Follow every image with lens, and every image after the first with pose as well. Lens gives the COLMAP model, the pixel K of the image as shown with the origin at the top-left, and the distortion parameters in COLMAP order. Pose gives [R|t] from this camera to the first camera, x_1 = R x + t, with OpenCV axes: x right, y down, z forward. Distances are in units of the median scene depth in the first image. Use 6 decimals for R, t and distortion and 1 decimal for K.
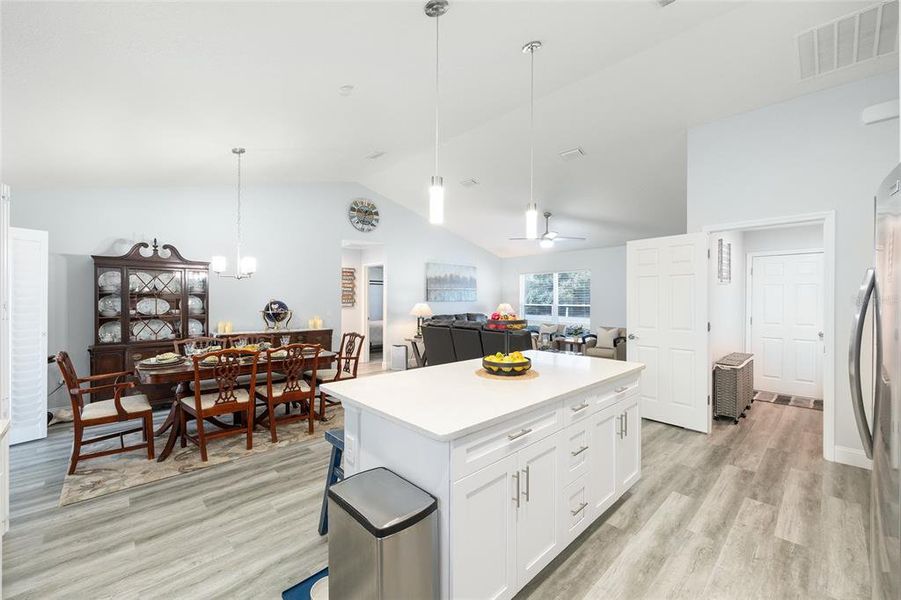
lens RADIAL K [[361.3, 0, 450.5], [0, 361.3, 300.0], [0, 0, 1]] dist [-0.000433, 0.000042]
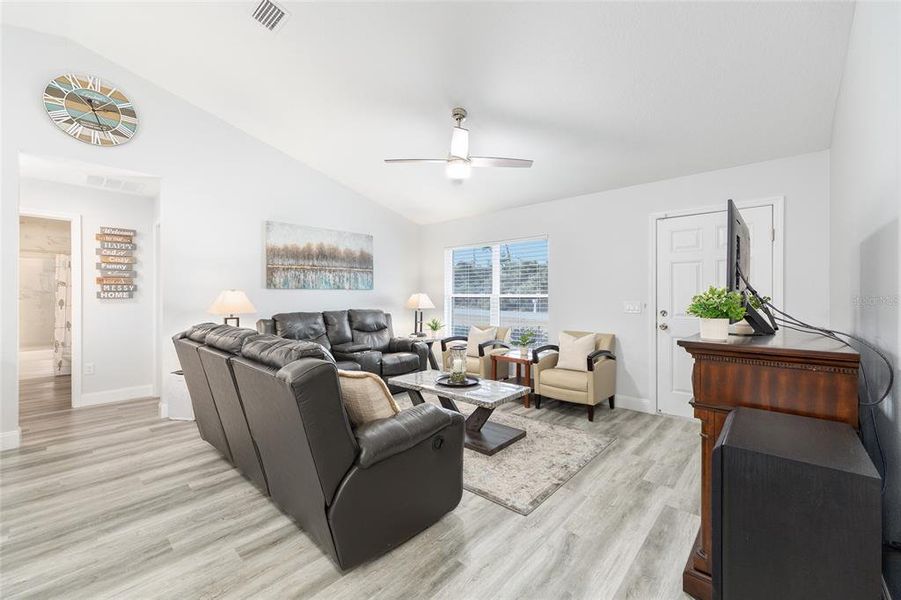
lens RADIAL K [[363.5, 0, 447.4], [0, 363.5, 296.7], [0, 0, 1]] dist [0.000570, 0.000034]
pose [[0.997890, -0.002318, 0.064893, 0.209878], [0.002263, 0.999997, 0.000926, 0.018992], [-0.064895, -0.000777, 0.997892, 0.475451]]
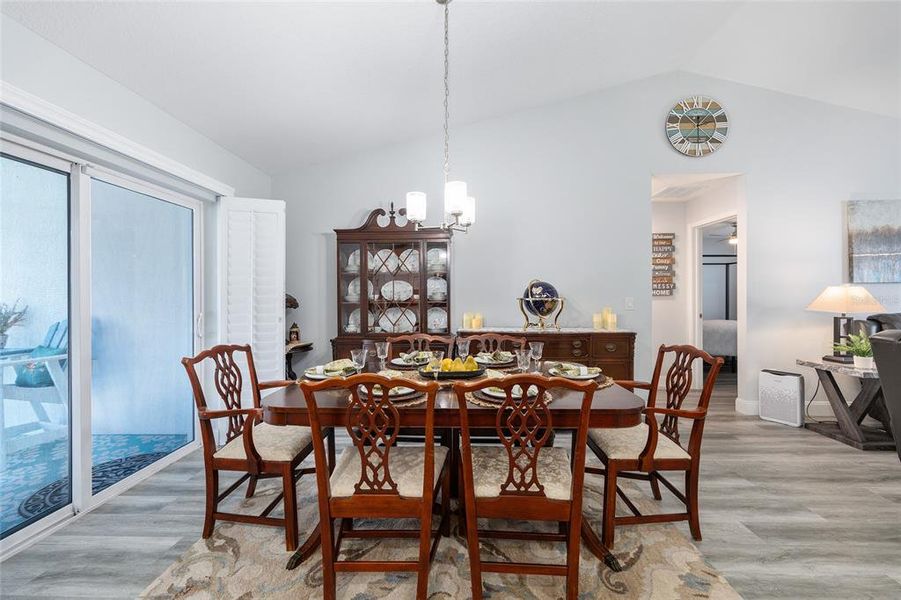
lens RADIAL K [[361.7, 0, 456.1], [0, 361.7, 295.1], [0, 0, 1]] dist [0.000587, 0.000240]
pose [[0.710696, -0.006574, -0.703468, -0.113038], [0.004528, 0.999978, -0.004771, 0.021885], [0.703484, 0.000206, 0.710711, 0.355343]]
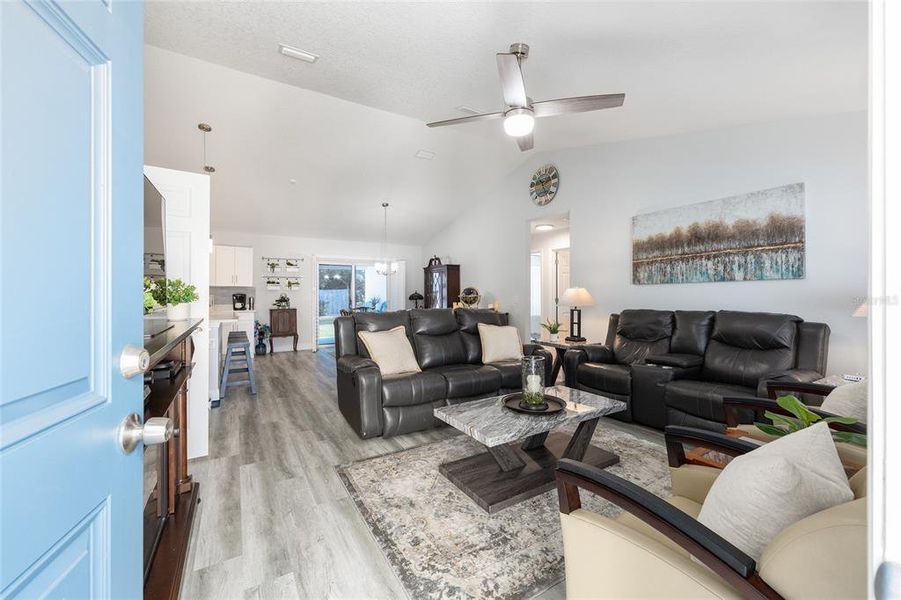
lens RADIAL K [[361.7, 0, 456.1], [0, 361.7, 295.1], [0, 0, 1]] dist [0.000587, 0.000240]
pose [[-0.211670, -0.003942, -0.977333, 0.635839], [-0.003319, 0.999989, -0.003315, 0.026818], [0.977336, 0.002542, -0.211681, 0.980792]]
